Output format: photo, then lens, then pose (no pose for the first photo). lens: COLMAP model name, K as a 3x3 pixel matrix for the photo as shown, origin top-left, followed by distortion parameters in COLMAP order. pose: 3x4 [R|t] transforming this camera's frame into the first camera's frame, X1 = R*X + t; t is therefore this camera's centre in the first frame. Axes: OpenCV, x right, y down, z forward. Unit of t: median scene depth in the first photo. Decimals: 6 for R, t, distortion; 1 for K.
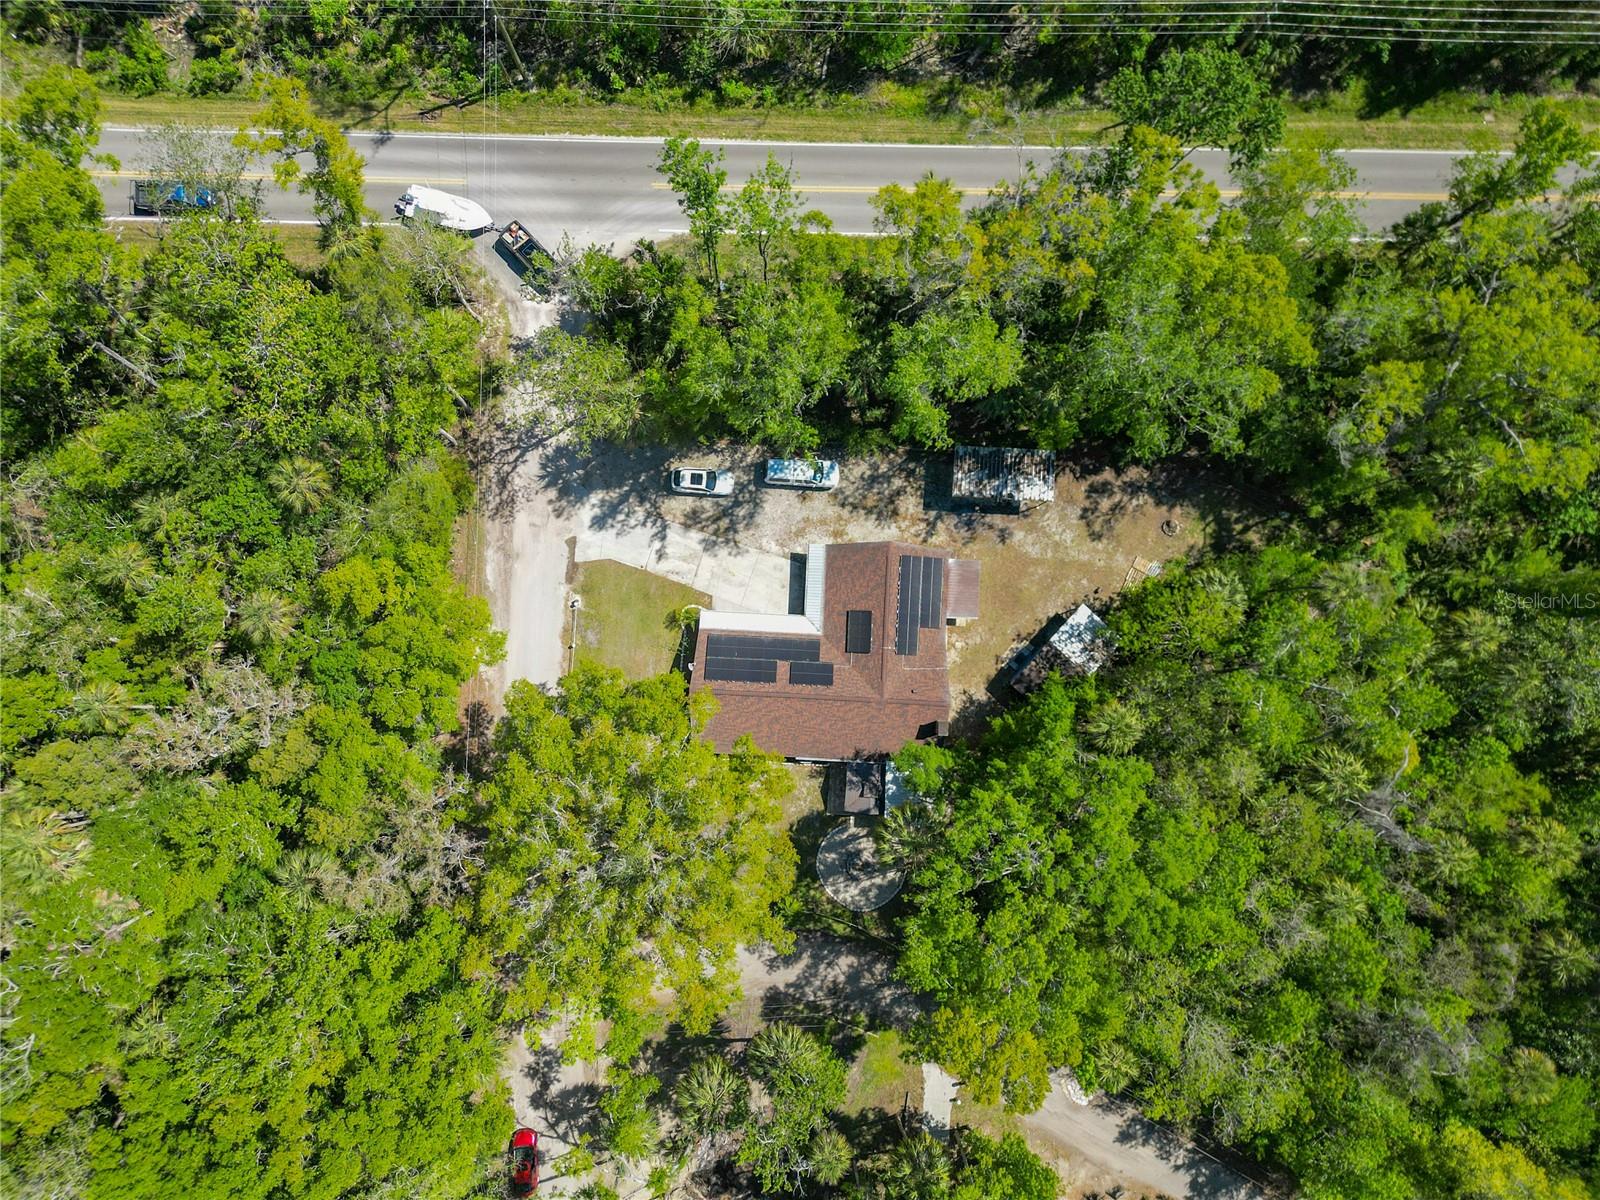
lens RADIAL K [[1091.8, 0, 785.6], [0, 1091.8, 602.2], [0, 0, 1]] dist [0.036209, -0.032779]
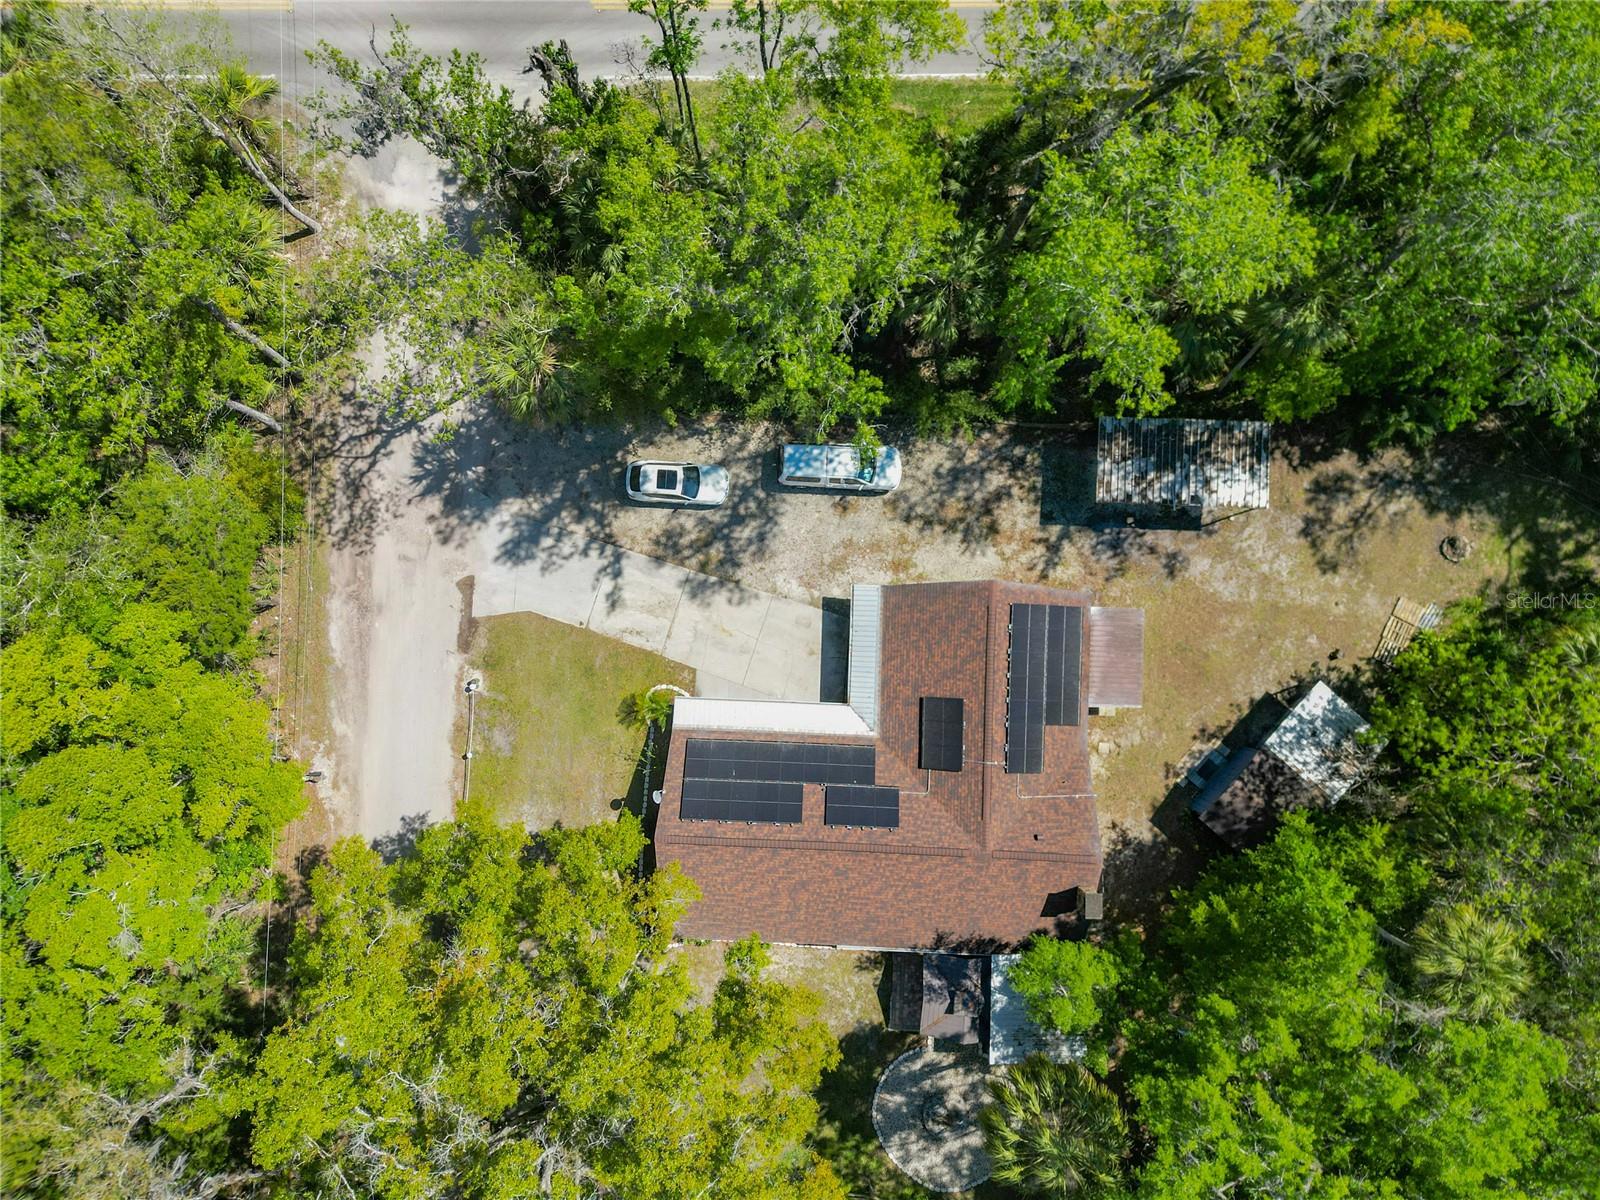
lens RADIAL K [[1084.7, 0, 767.0], [0, 1084.7, 607.4], [0, 0, 1]] dist [0.049338, -0.086629]
pose [[0.999417, -0.010492, -0.032487, -0.006955], [0.010904, 0.999862, 0.012530, -0.048078], [0.032351, -0.012877, 0.999394, 0.395269]]
